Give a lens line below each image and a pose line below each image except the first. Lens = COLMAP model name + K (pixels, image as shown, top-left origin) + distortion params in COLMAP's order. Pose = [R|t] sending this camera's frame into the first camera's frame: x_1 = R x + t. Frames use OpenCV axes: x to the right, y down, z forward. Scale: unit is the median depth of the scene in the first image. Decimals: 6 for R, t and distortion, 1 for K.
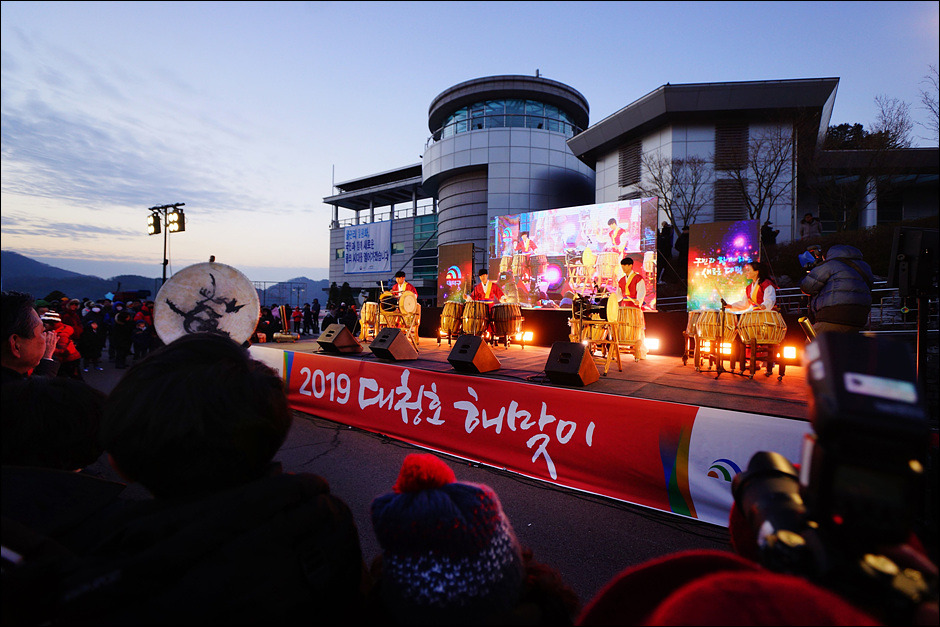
lens RADIAL K [[425.5, 0, 467.9], [0, 425.5, 309.6], [0, 0, 1]] dist [0.003256, 0.001681]
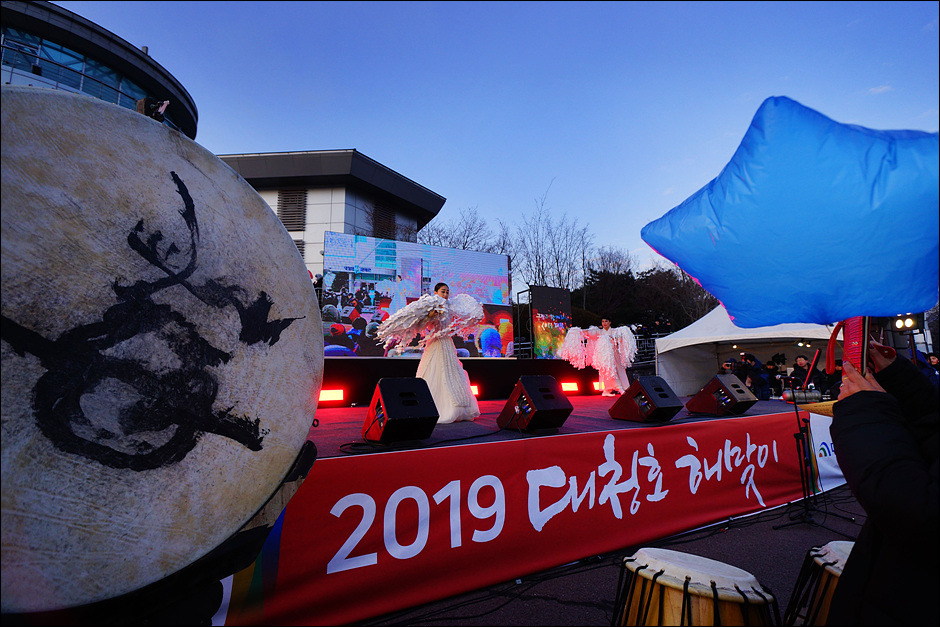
lens RADIAL K [[425.5, 0, 467.8], [0, 425.5, 311.2], [0, 0, 1]] dist [0.003256, 0.001681]
pose [[0.444258, 0.101809, 0.890096, -0.815927], [0.026408, 0.991602, -0.126600, 0.026724], [-0.895510, 0.079749, 0.437838, 0.847891]]
